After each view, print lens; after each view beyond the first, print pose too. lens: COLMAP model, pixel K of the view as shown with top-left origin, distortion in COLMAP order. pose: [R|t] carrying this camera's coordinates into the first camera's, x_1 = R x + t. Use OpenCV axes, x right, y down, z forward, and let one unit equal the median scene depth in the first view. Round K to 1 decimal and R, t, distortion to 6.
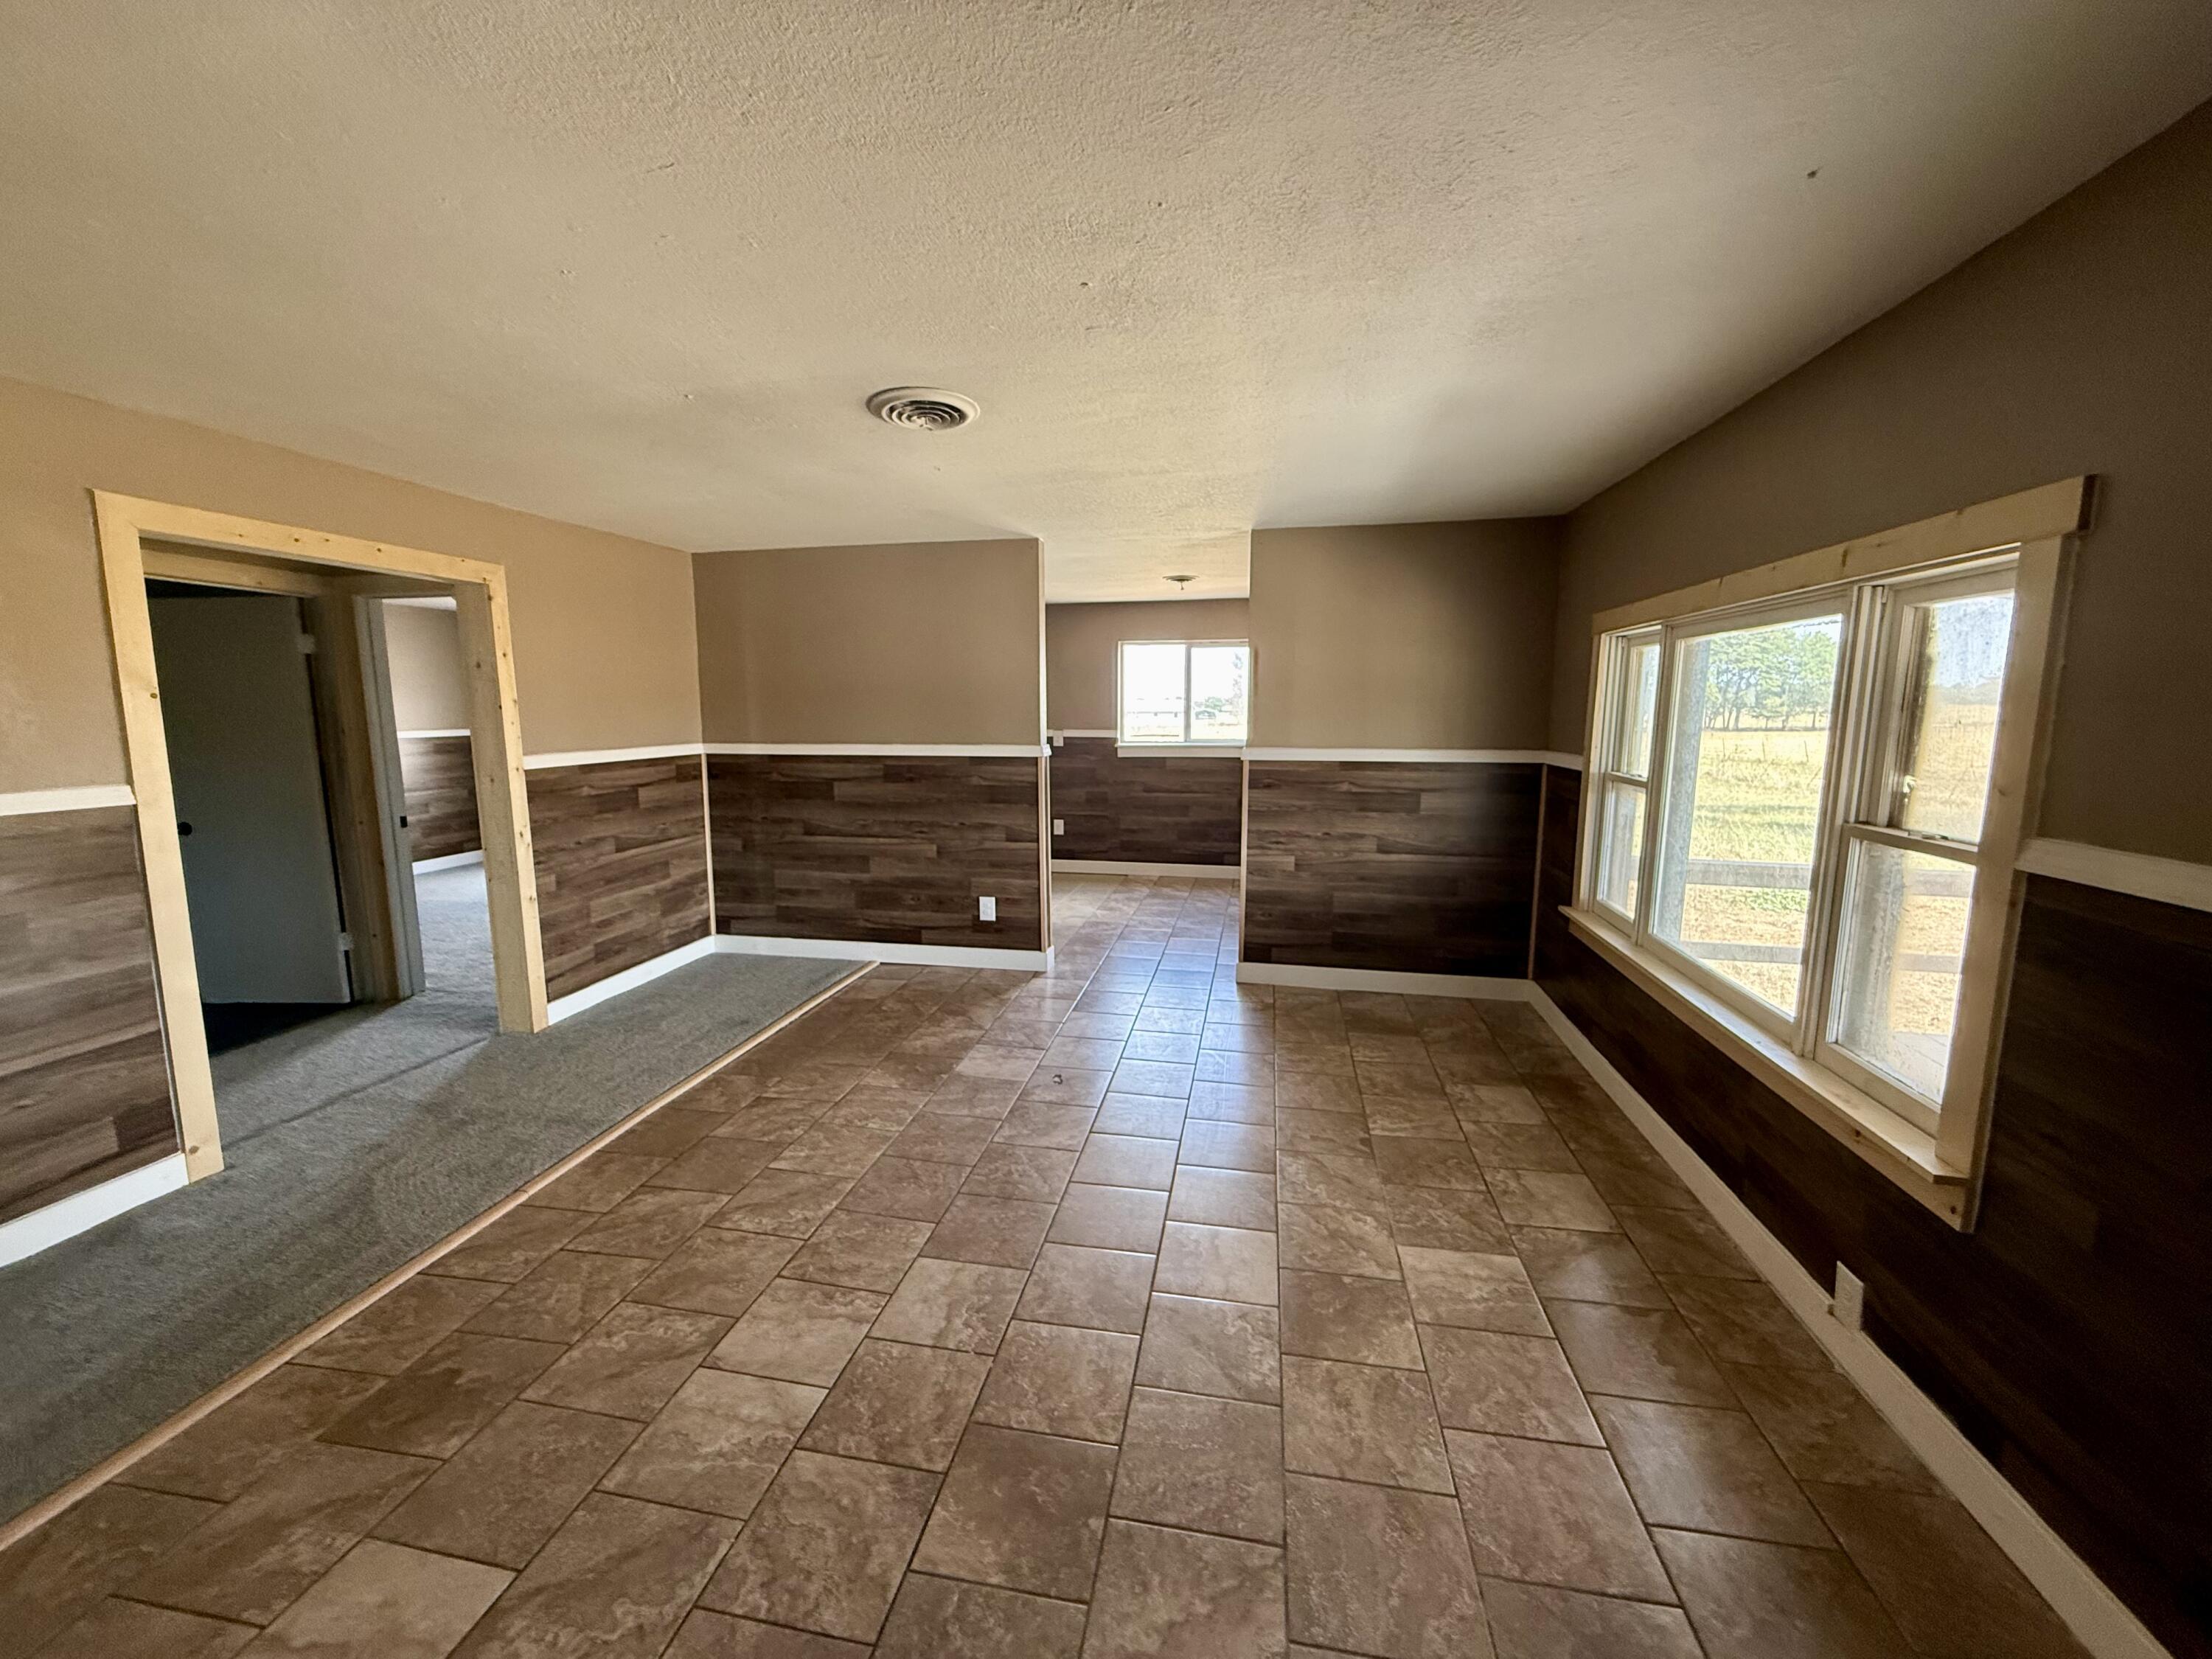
lens RADIAL K [[884.1, 0, 1095.1], [0, 884.1, 826.5], [0, 0, 1]] dist [0.000390, 0.000039]
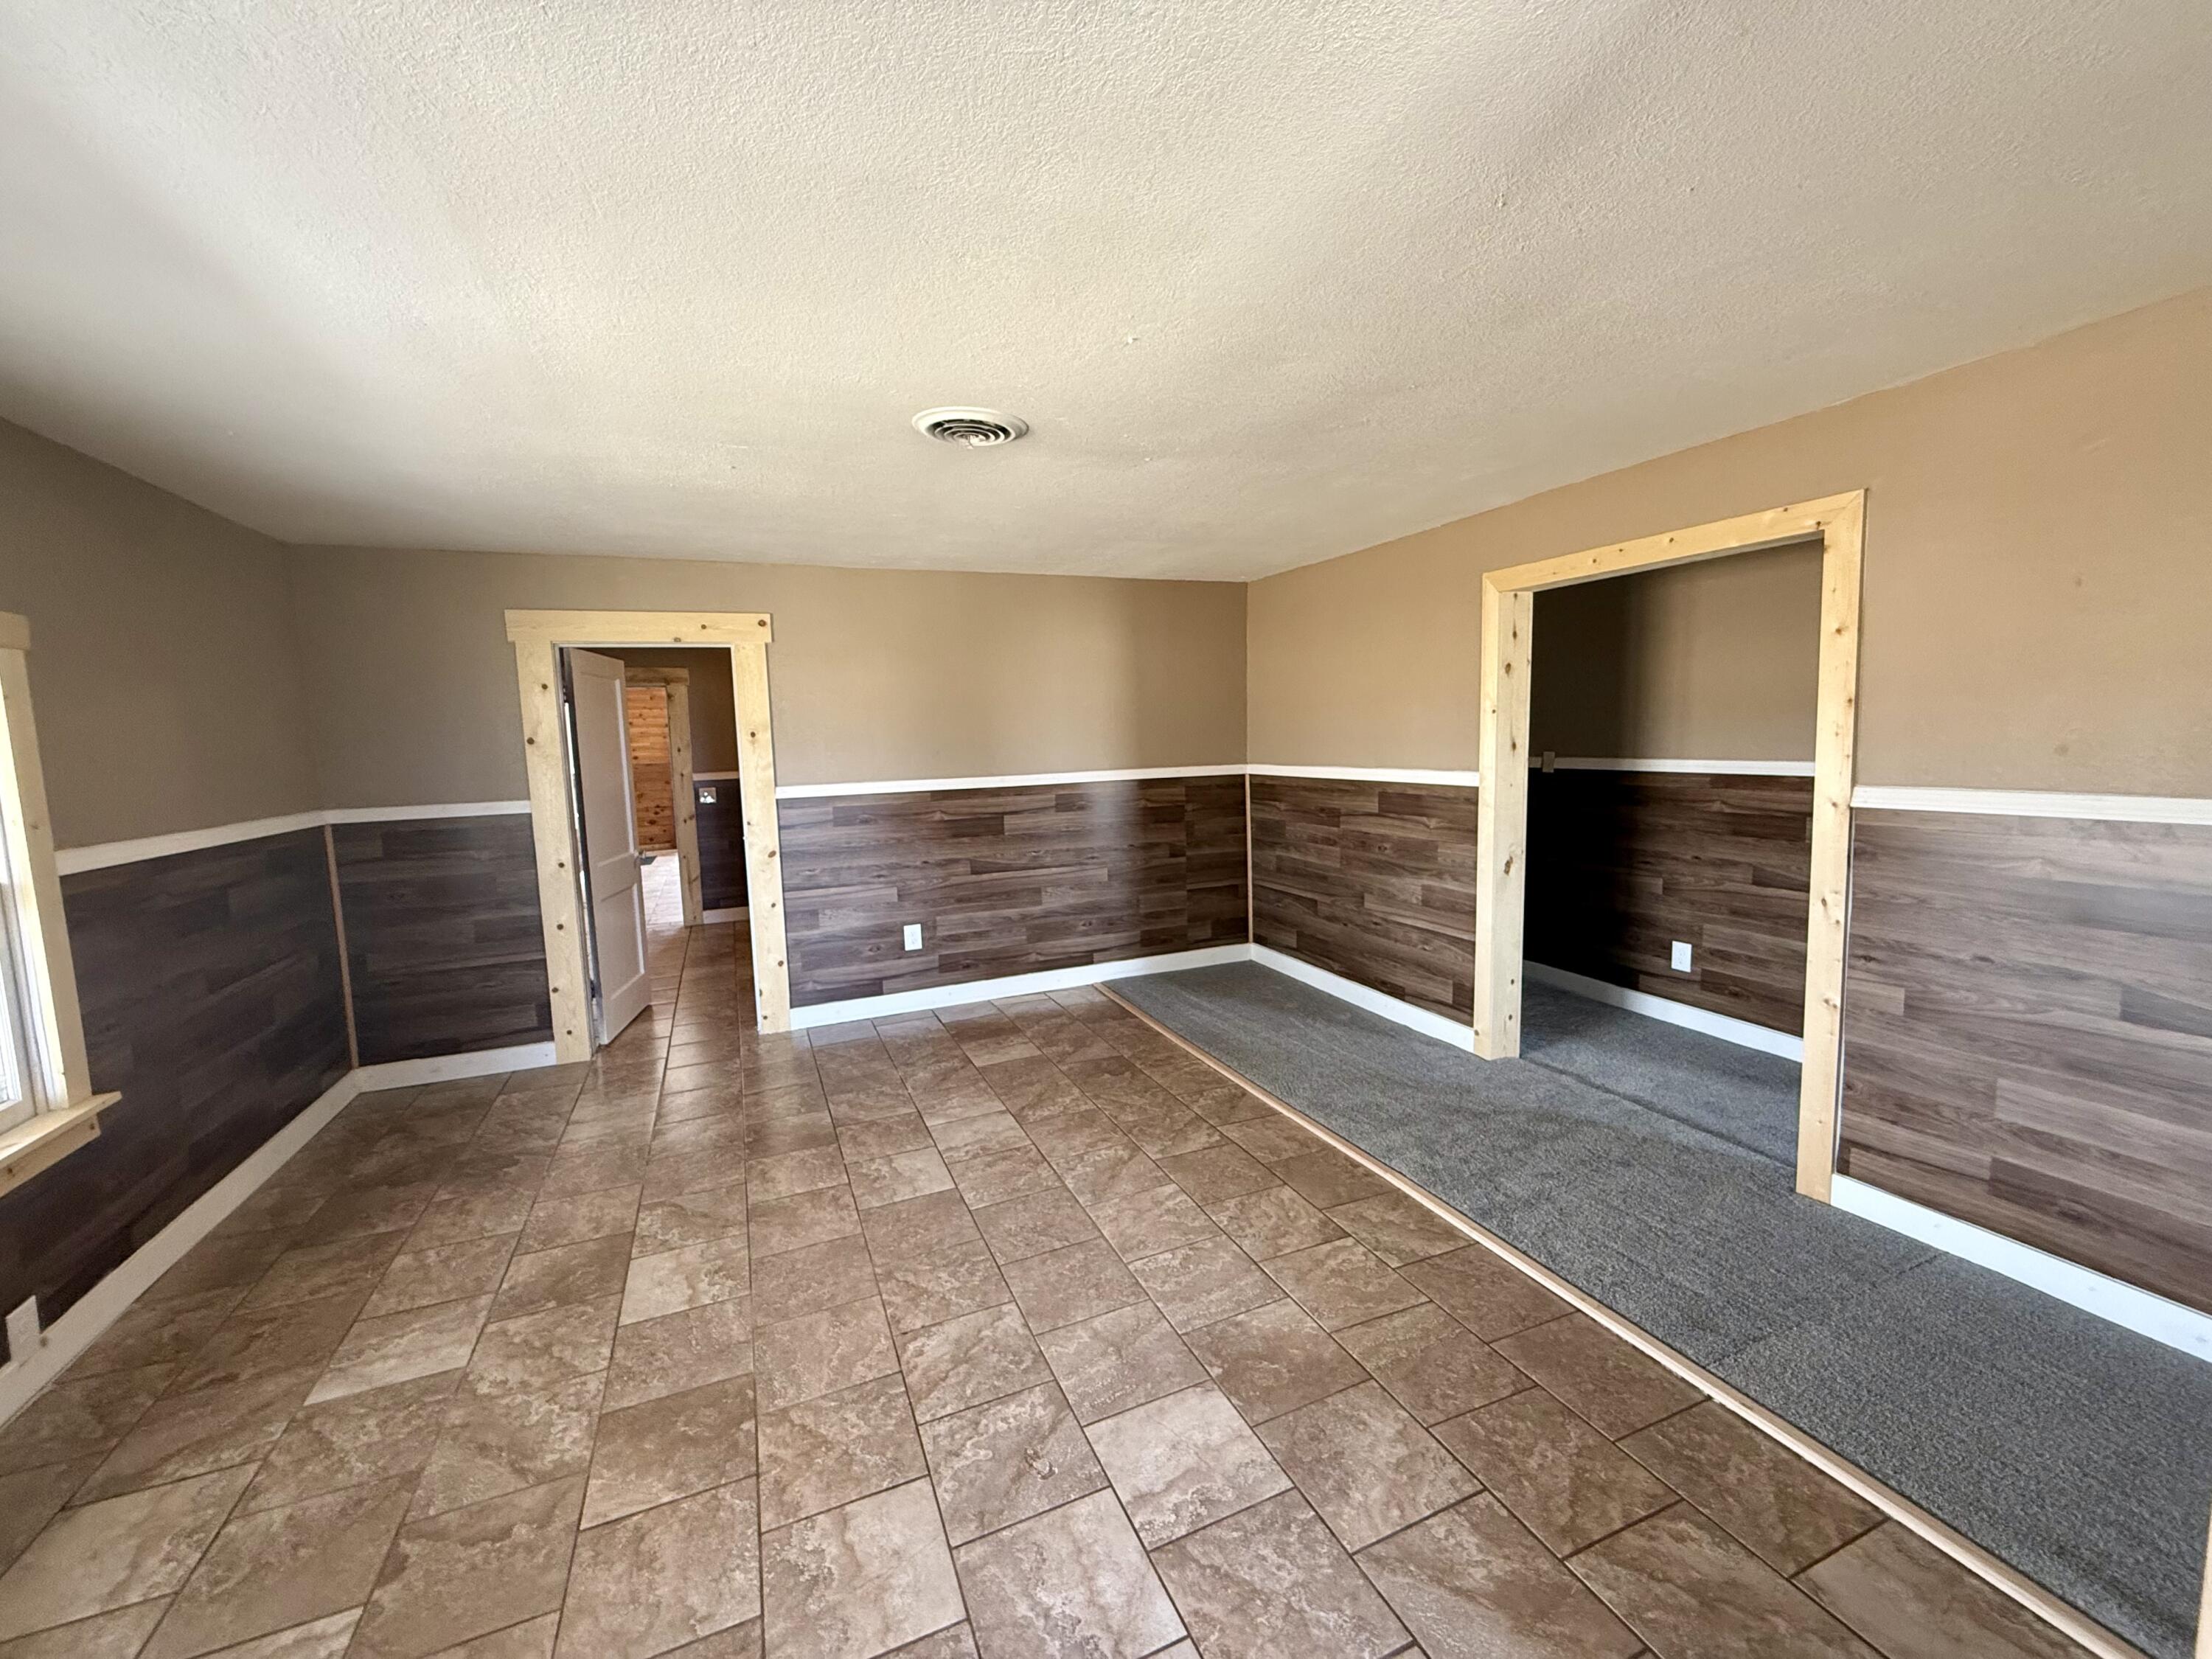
lens RADIAL K [[884.1, 0, 1095.1], [0, 884.1, 826.5], [0, 0, 1]] dist [0.000390, 0.000039]
pose [[-0.834512, 0.085011, -0.544393, 0.227263], [-0.042941, 0.974986, 0.218077, -0.236166], [0.549315, 0.205364, -0.809987, 1.738077]]
